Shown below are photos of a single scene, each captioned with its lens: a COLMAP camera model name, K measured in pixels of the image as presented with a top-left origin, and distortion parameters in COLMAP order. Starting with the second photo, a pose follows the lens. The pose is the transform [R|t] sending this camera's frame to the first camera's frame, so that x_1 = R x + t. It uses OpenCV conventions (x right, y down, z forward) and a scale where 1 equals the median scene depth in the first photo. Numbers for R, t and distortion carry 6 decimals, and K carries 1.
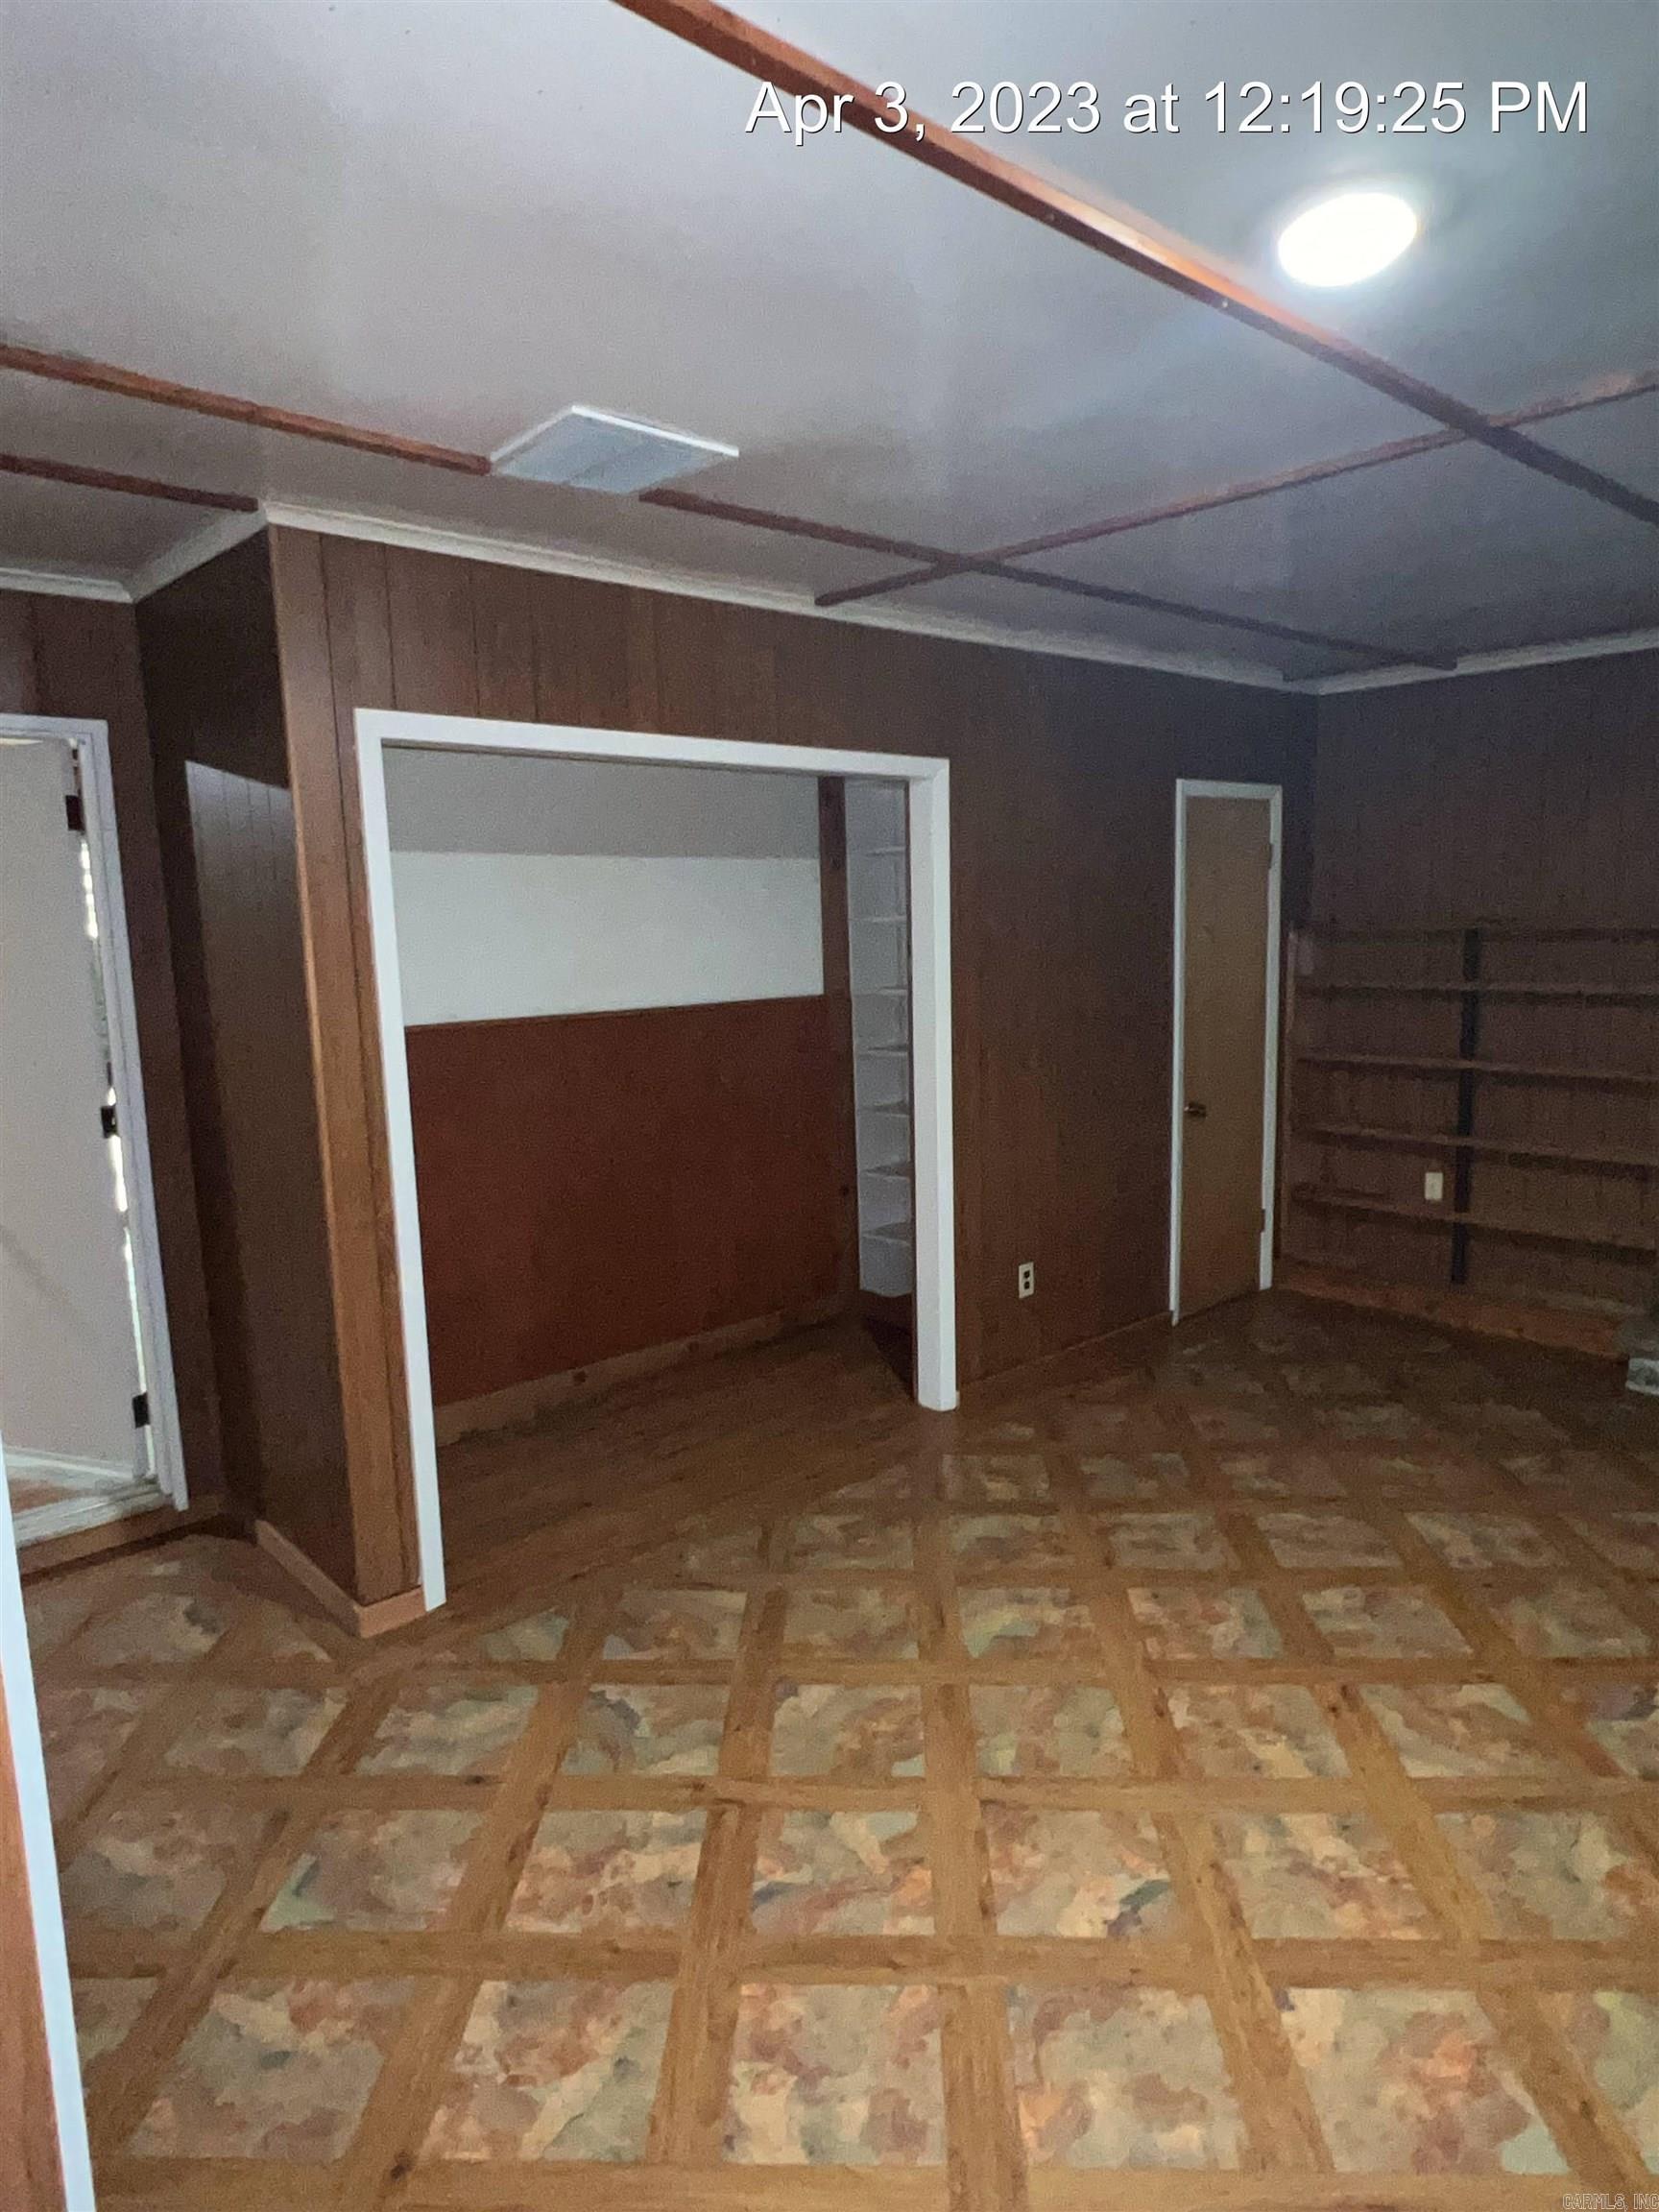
lens RADIAL K [[1356.2, 0, 834.7], [0, 1356.2, 1116.8], [0, 0, 1]] dist [-0.005129, 0.002446]
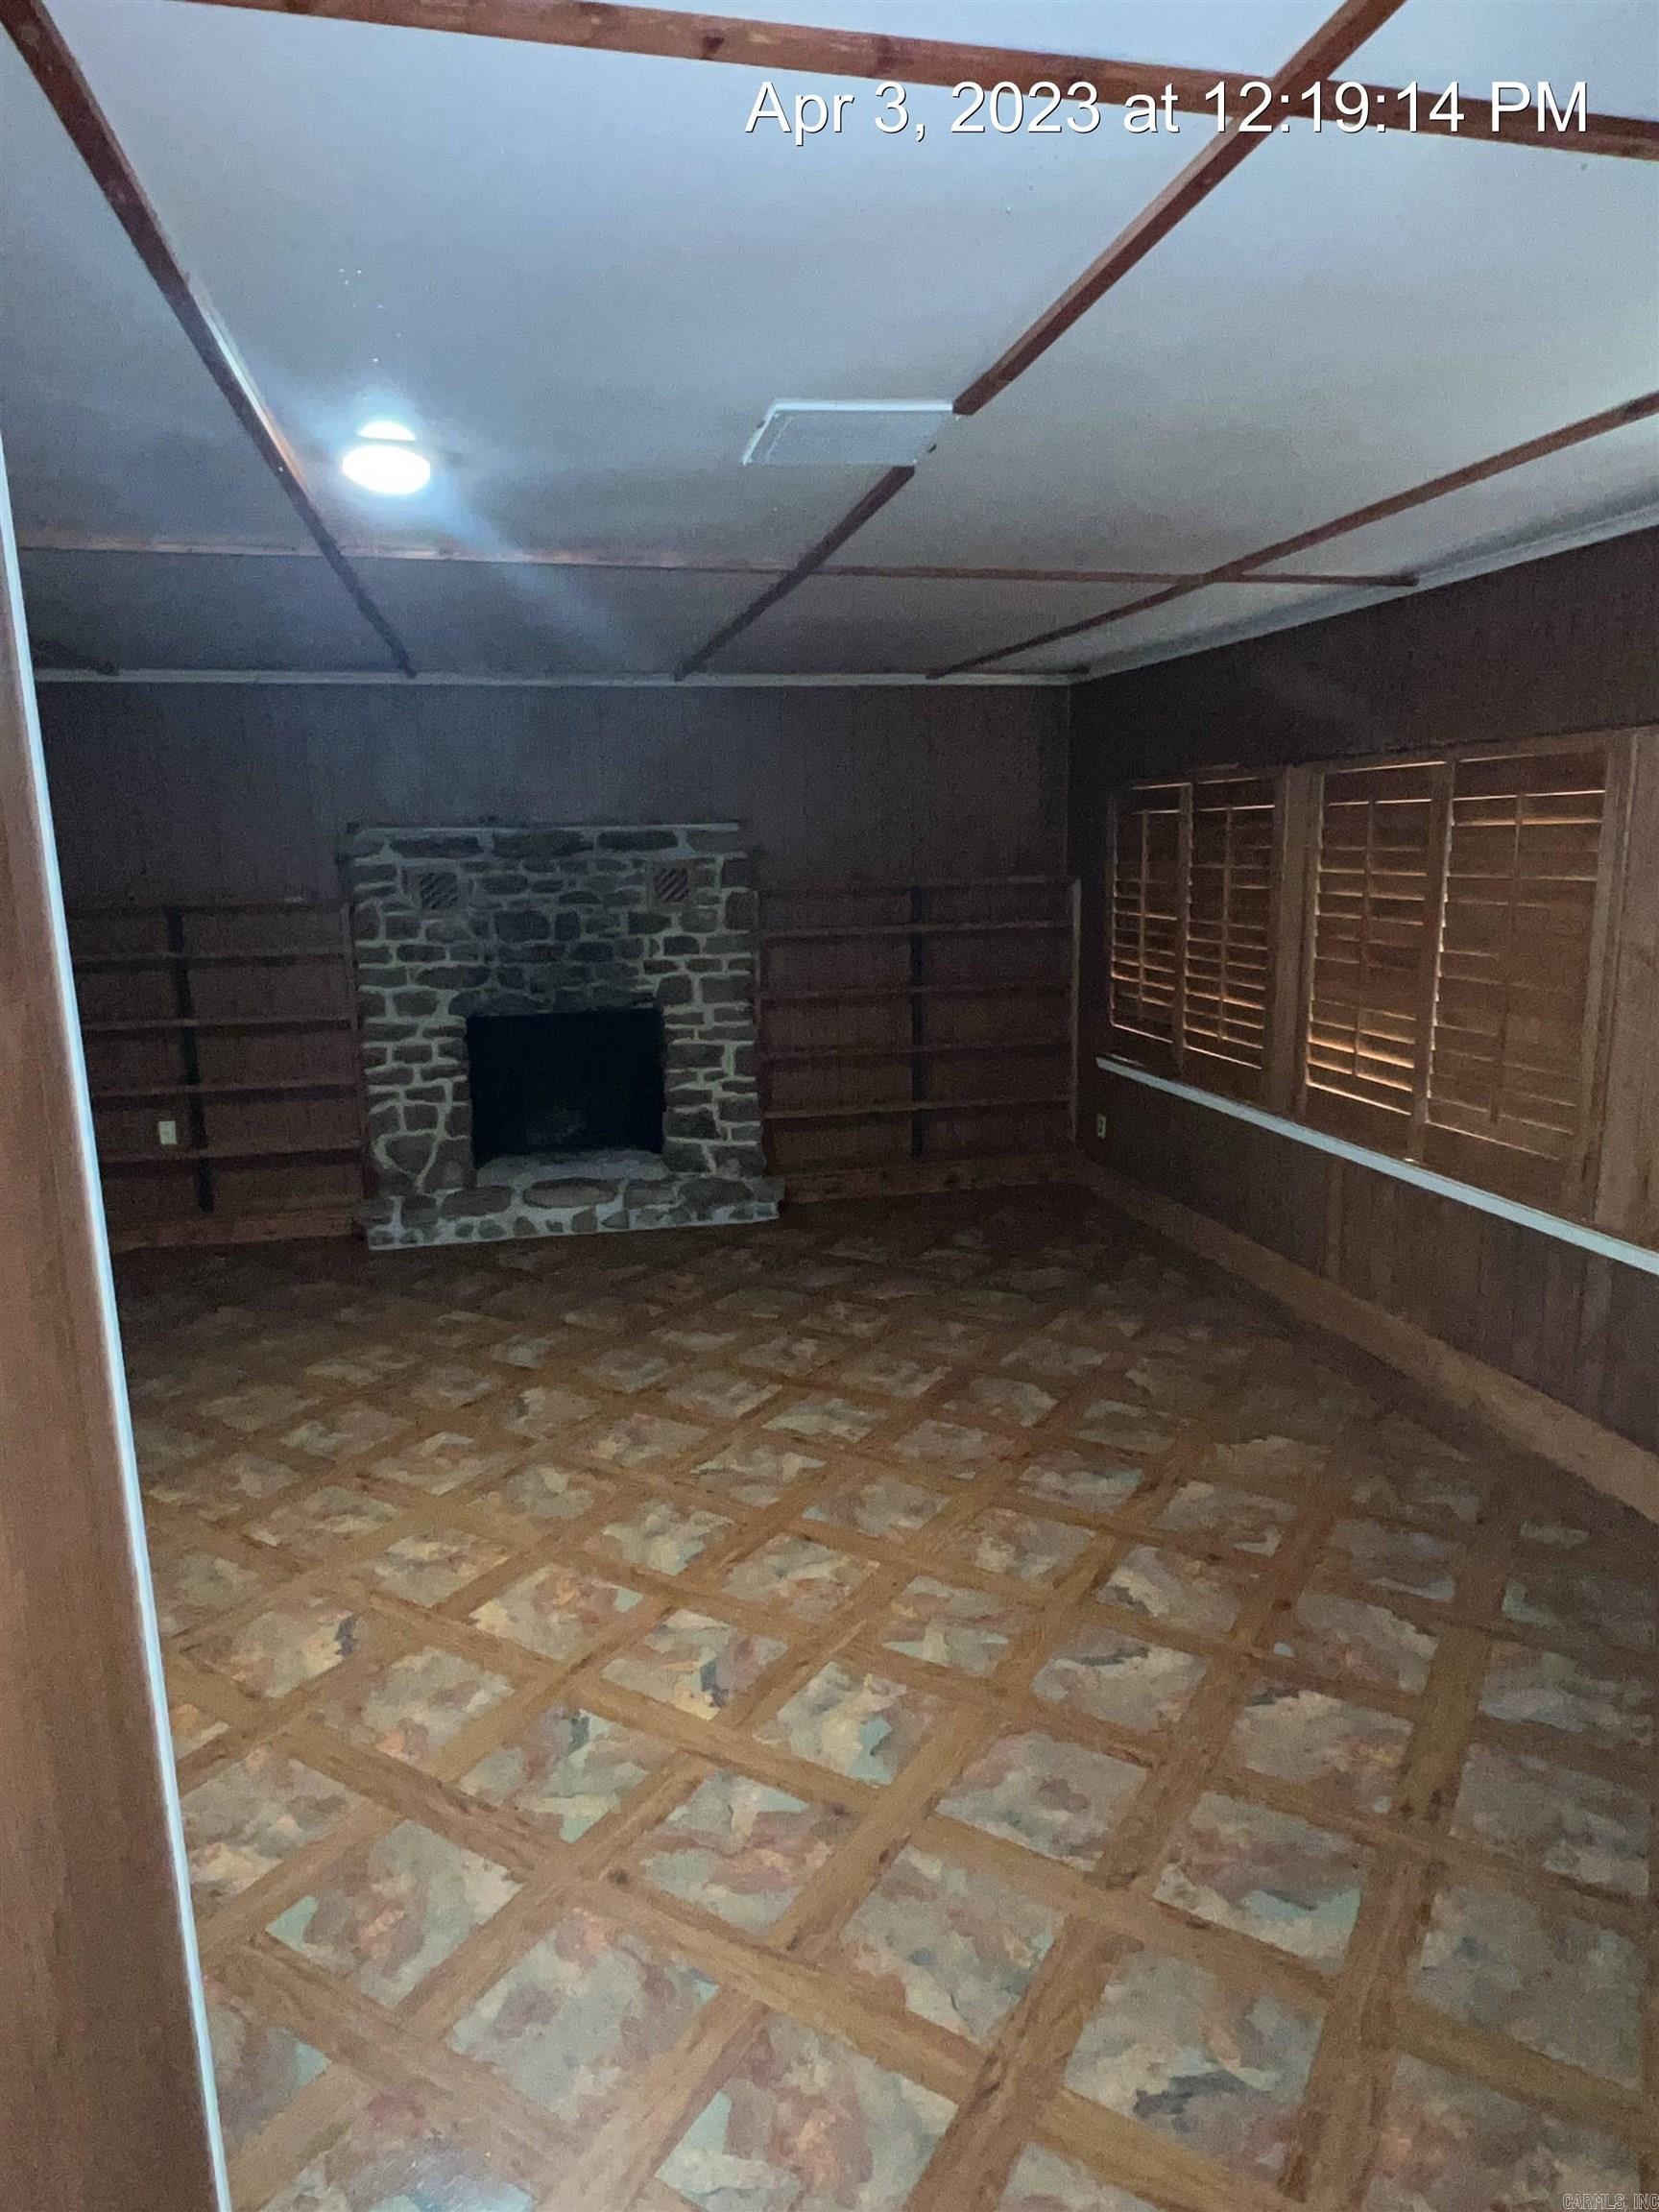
lens RADIAL K [[1356.2, 0, 829.4], [0, 1356.2, 1103.0], [0, 0, 1]] dist [-0.005129, 0.002446]
pose [[0.496758, -0.146285, 0.855472, -0.524657], [0.137315, 0.986525, 0.088959, 0.003351], [-0.856958, 0.073278, 0.510151, -0.120568]]
